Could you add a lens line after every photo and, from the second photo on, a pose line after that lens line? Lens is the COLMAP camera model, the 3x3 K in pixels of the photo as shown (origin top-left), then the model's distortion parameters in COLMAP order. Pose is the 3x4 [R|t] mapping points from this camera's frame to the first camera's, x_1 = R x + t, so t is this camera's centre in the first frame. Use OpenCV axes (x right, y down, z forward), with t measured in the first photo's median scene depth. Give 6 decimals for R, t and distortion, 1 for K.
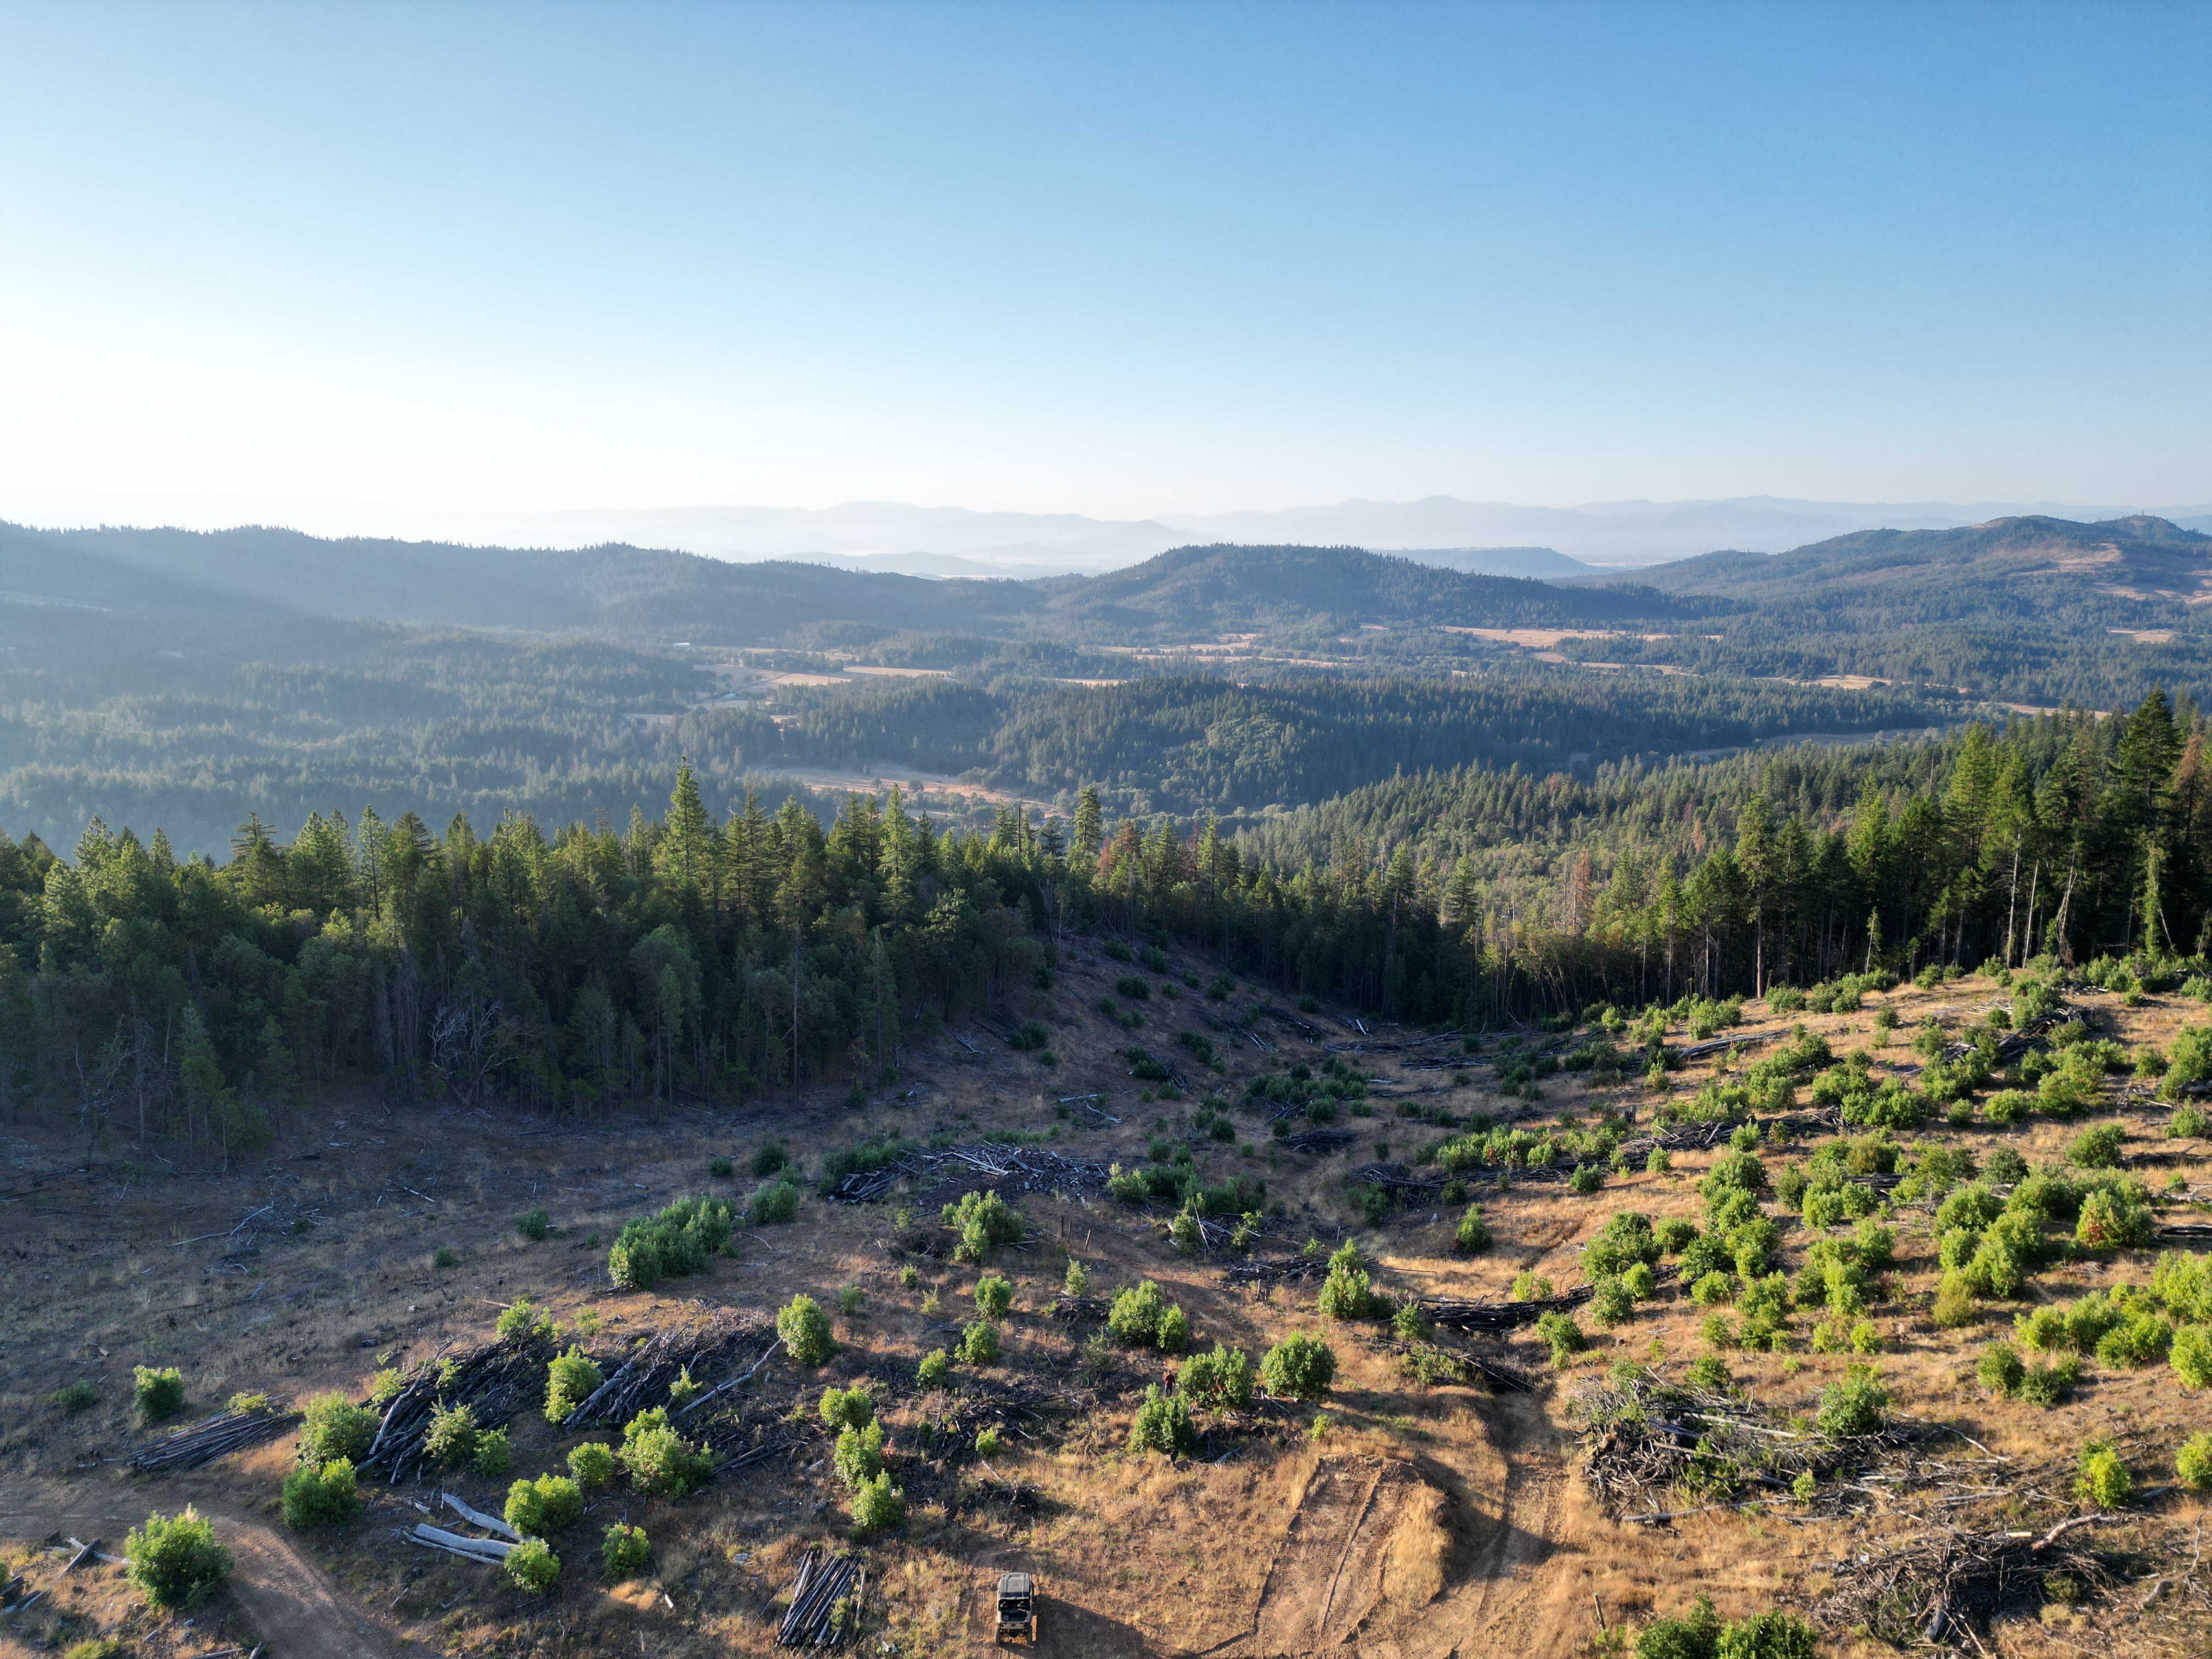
lens RADIAL K [[1543.2, 0, 1114.9], [0, 1543.2, 823.4], [0, 0, 1]] dist [0.079895, -0.074582]
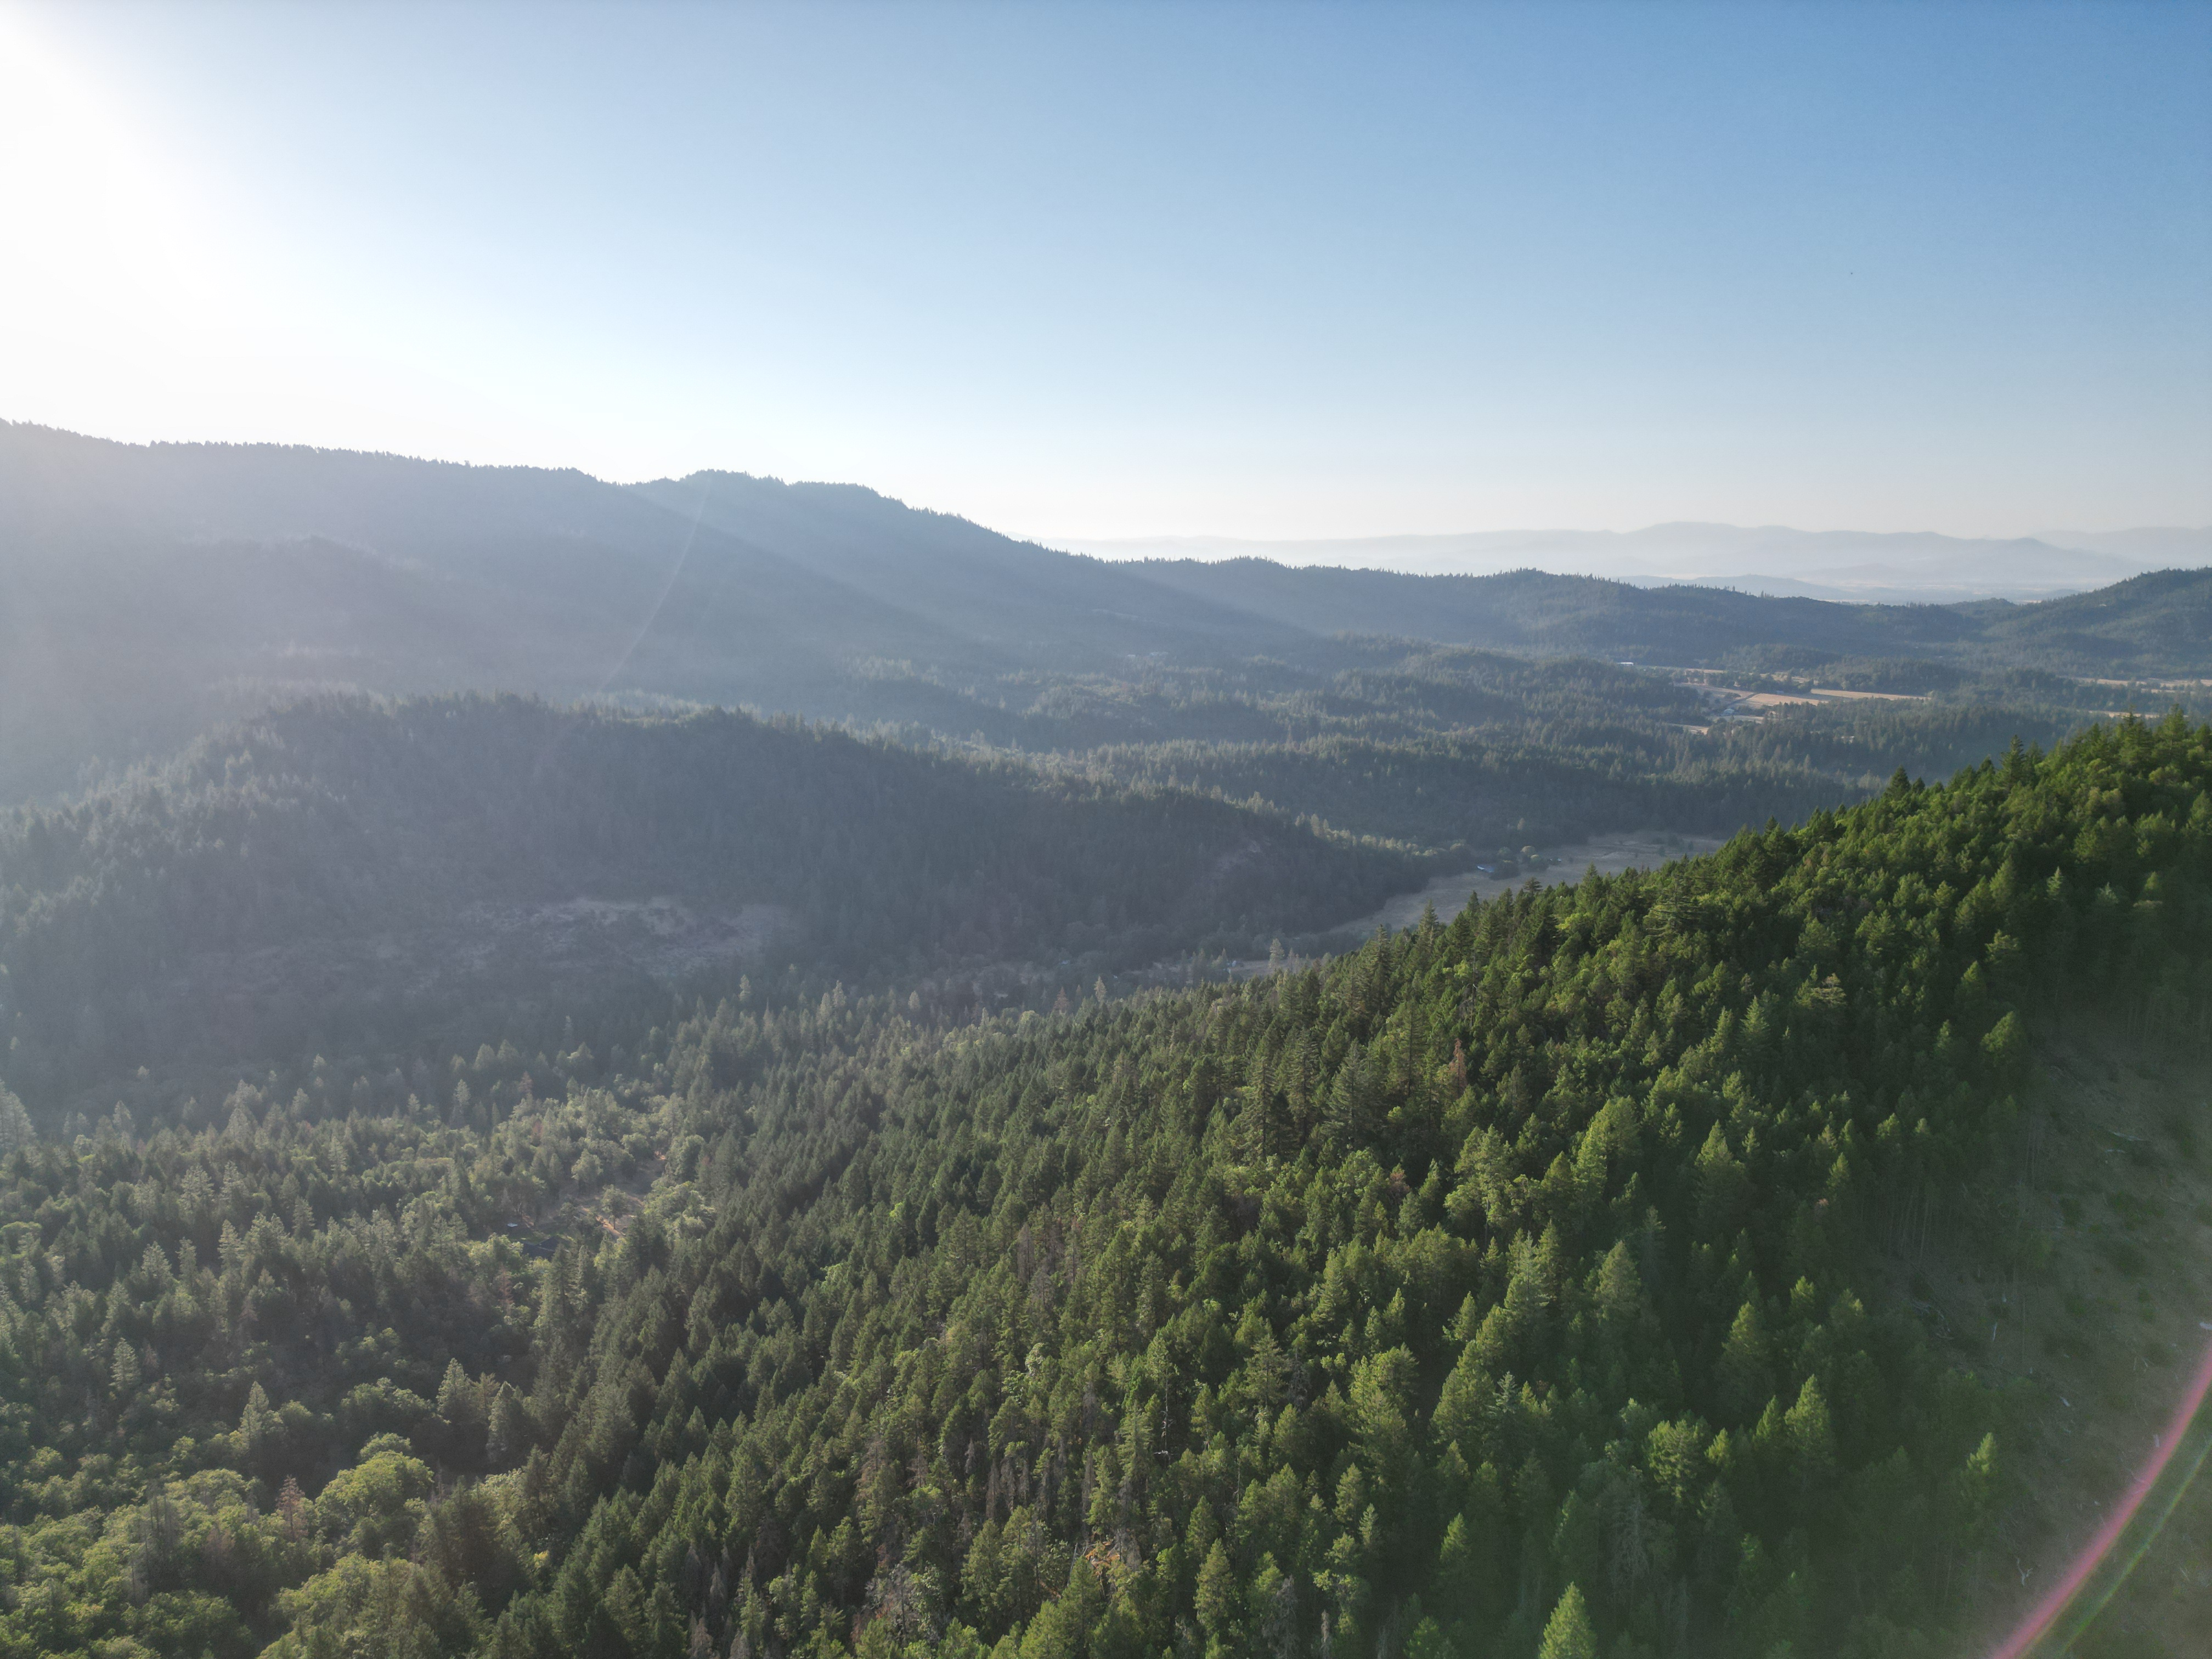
lens RADIAL K [[1543.2, 0, 1112.7], [0, 1543.2, 832.0], [0, 0, 1]] dist [0.079895, -0.074582]
pose [[0.882697, 0.083900, -0.462393, -0.064319], [-0.088264, 0.996022, 0.012232, 0.014467], [0.461580, 0.030015, 0.886591, -0.086951]]
